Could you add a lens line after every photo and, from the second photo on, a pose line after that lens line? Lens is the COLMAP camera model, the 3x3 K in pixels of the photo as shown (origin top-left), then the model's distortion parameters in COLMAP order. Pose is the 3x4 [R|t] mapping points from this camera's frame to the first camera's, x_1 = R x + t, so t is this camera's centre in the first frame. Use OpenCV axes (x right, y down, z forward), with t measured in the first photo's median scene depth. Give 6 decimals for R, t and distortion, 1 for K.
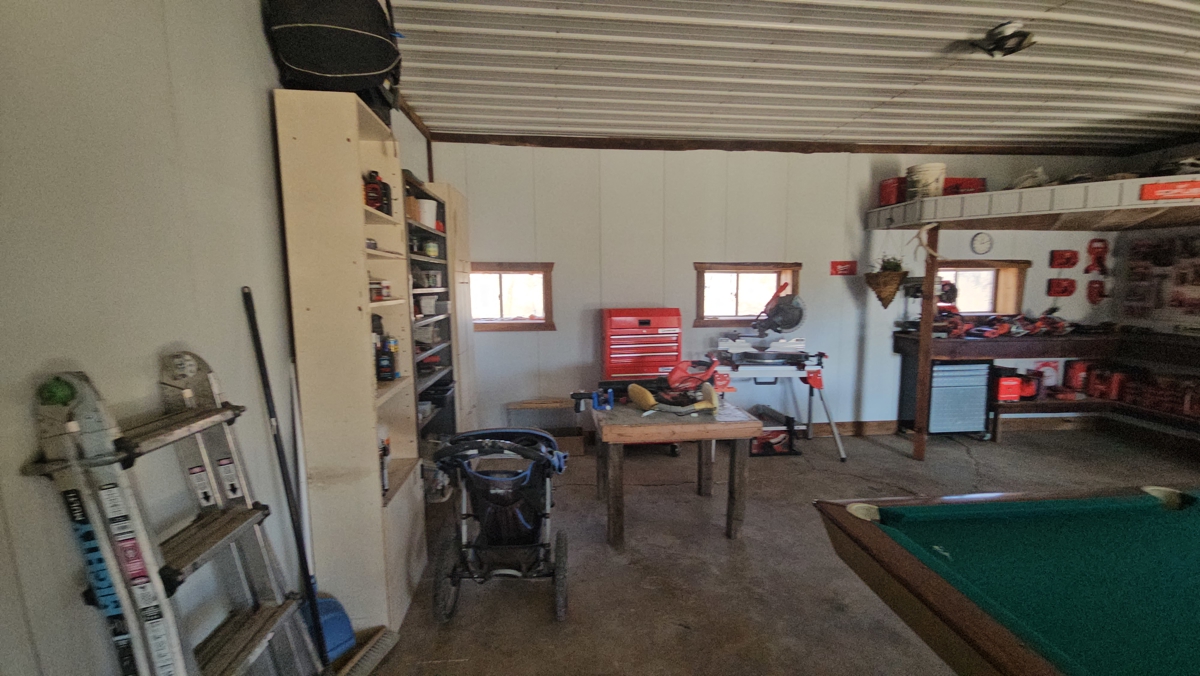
lens RADIAL K [[488.4, 0, 600.0], [0, 488.4, 338.0], [0, 0, 1]] dist [0.001419, 0.000114]
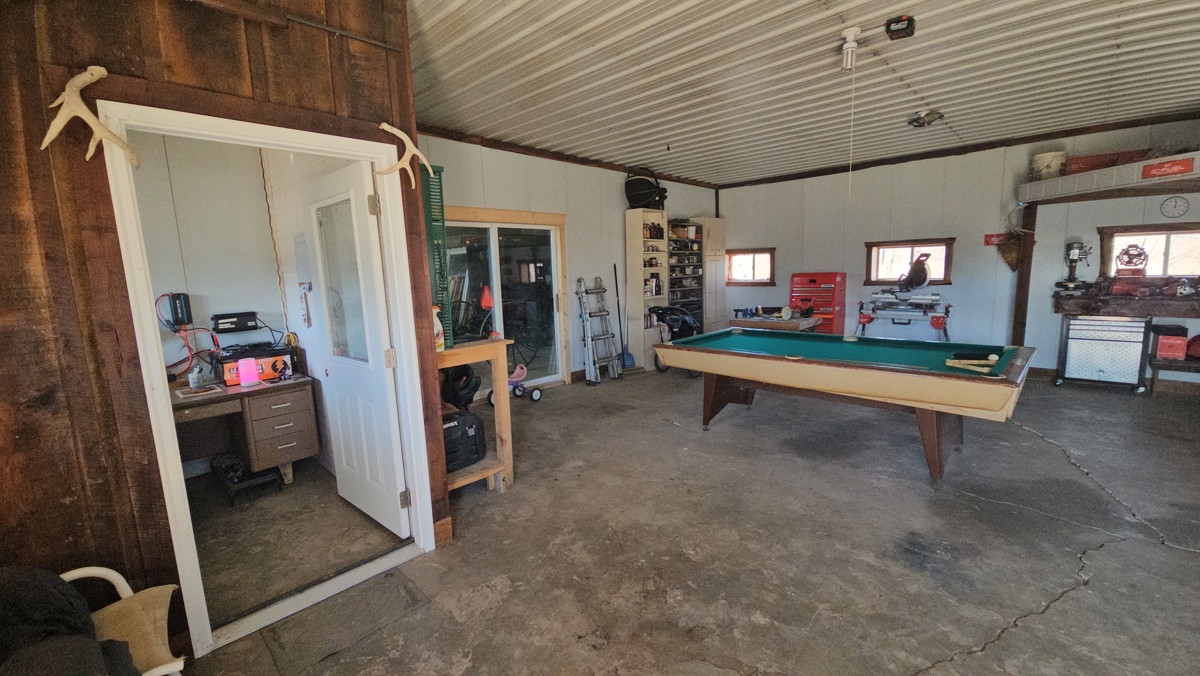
lens RADIAL K [[488.4, 0, 600.0], [0, 488.4, 338.0], [0, 0, 1]] dist [0.001419, 0.000114]
pose [[0.640500, 0.091947, -0.762434, 0.871793], [-0.059961, 0.995763, 0.069714, 0.087772], [0.765614, 0.001064, 0.643299, -0.628563]]
